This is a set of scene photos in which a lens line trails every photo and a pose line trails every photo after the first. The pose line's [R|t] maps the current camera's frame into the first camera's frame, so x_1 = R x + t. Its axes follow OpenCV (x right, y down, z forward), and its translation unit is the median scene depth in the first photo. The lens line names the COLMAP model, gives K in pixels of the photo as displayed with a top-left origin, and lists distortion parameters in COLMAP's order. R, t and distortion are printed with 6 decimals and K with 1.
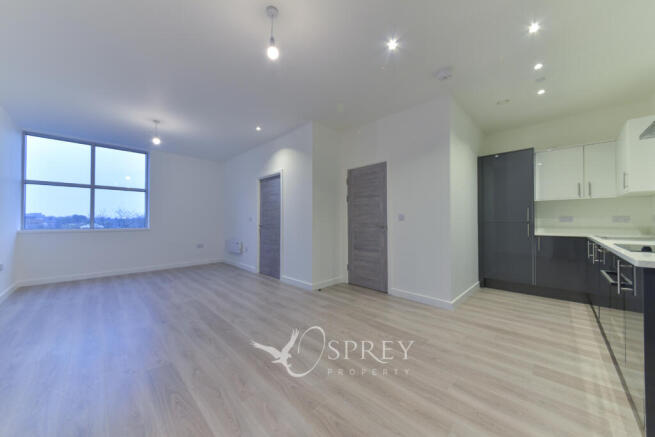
lens RADIAL K [[230.1, 0, 328.6], [0, 230.1, 220.3], [0, 0, 1]] dist [-0.002493, -0.000339]
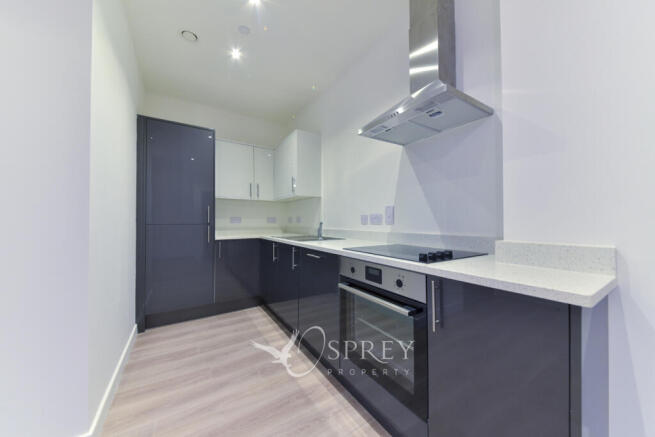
lens RADIAL K [[230.1, 0, 332.1], [0, 230.1, 218.7], [0, 0, 1]] dist [-0.002493, -0.000339]
pose [[0.212687, 0.012328, 0.977043, 0.210207], [-0.009424, 0.999900, -0.010565, -0.004038], [-0.977075, -0.006960, 0.212782, 0.444403]]
